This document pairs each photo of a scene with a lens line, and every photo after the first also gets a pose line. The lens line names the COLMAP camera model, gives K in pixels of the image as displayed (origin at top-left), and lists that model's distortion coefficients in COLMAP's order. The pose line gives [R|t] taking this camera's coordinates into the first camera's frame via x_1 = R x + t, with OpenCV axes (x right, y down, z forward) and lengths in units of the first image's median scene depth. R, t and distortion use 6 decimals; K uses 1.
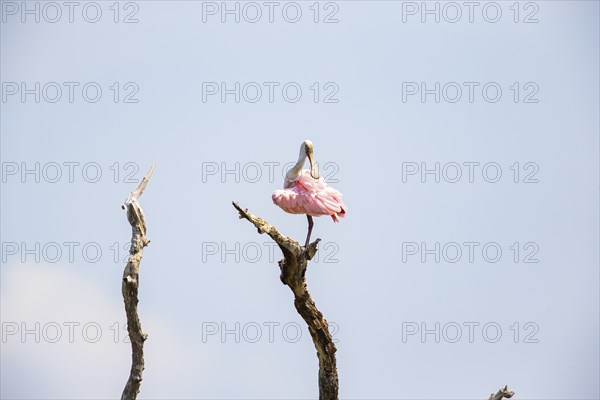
lens RADIAL K [[279.9, 0, 300.0], [0, 279.9, 200.0], [0, 0, 1]] dist [0.000287, -0.000121]
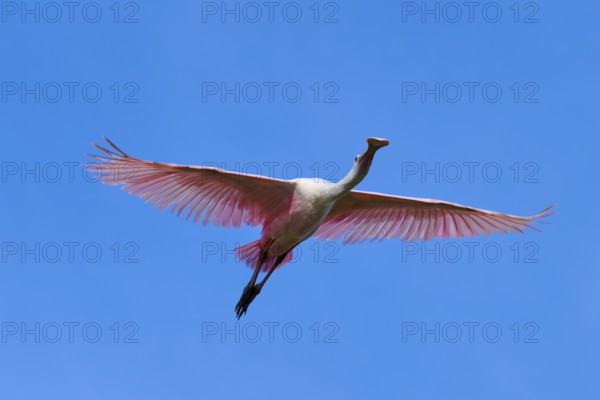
lens RADIAL K [[279.9, 0, 300.0], [0, 279.9, 200.0], [0, 0, 1]] dist [0.000287, -0.000121]
pose [[1.000000, 0.000139, 0.000037, -0.000520], [-0.000139, 1.000000, 0.000112, 0.570693], [-0.000037, -0.000112, 1.000000, -0.000023]]
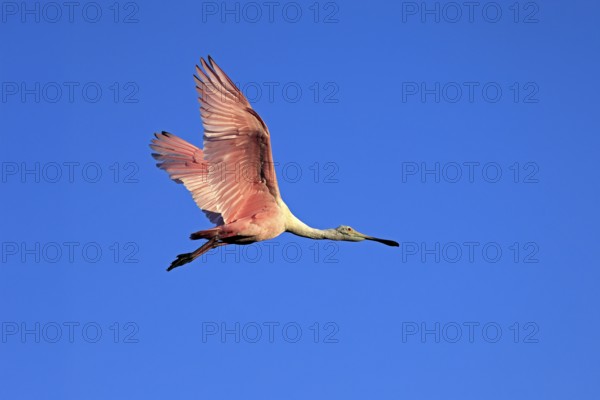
lens RADIAL K [[279.9, 0, 300.0], [0, 279.9, 200.0], [0, 0, 1]] dist [0.000287, -0.000121]
pose [[1.000000, 0.000246, 0.000030, -0.000387], [-0.000246, 1.000000, 0.000426, -0.574071], [-0.000030, -0.000426, 1.000000, -0.000221]]
